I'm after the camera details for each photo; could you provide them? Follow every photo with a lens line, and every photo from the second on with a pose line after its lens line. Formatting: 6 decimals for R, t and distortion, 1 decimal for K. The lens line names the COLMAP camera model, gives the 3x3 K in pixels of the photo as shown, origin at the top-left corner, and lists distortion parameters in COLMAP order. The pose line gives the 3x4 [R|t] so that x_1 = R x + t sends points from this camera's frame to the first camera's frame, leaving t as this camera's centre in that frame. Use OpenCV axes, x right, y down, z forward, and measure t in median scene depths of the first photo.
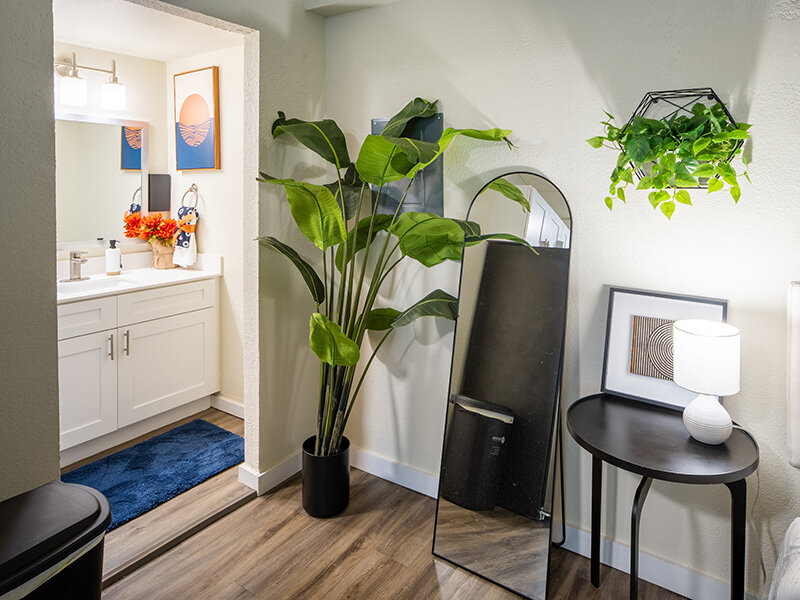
lens RADIAL K [[526.6, 0, 390.4], [0, 526.6, 208.5], [0, 0, 1]] dist [-0.000586, -0.004068]
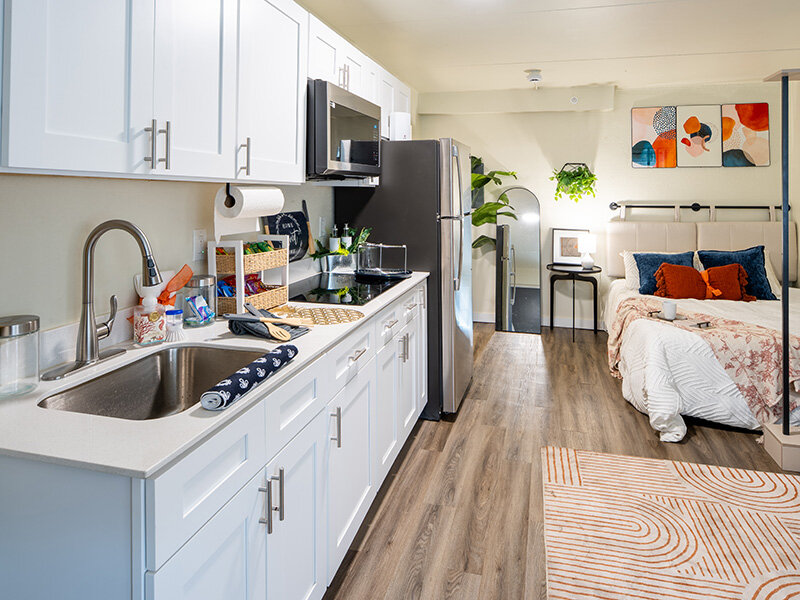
lens RADIAL K [[529.2, 0, 401.1], [0, 529.2, 201.2], [0, 0, 1]] dist [-0.001967, 0.001572]
pose [[0.941552, 0.000806, 0.336865, -0.858939], [0.008834, 0.999594, -0.027083, 0.045958], [-0.336751, 0.028476, 0.941163, -0.927875]]
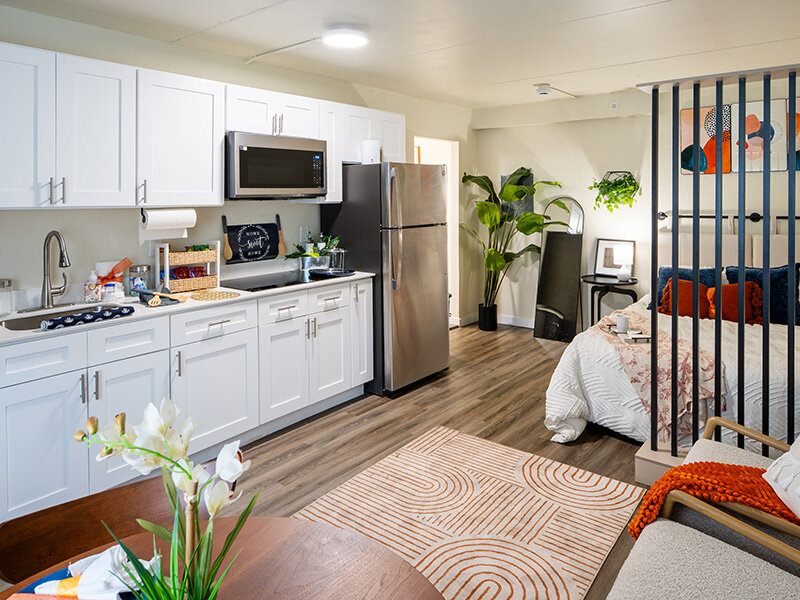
lens RADIAL K [[529.2, 0, 392.8], [0, 529.2, 217.4], [0, 0, 1]] dist [-0.001967, 0.001572]
pose [[0.996611, -0.005722, -0.082061, -0.284650], [0.005016, 0.999949, -0.008810, 0.035541], [0.082108, 0.008368, 0.996588, -1.231633]]
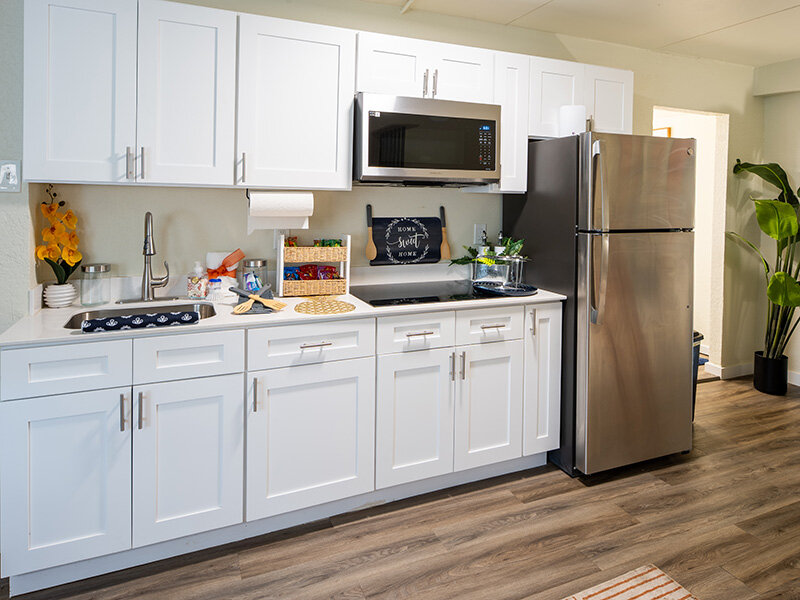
lens RADIAL K [[529.2, 0, 392.5], [0, 529.2, 210.8], [0, 0, 1]] dist [-0.001967, 0.001572]
pose [[0.854809, 0.027149, -0.518232, -0.227663], [-0.039923, 0.999111, -0.013510, 0.041890], [0.517405, 0.032238, 0.855133, -0.856567]]
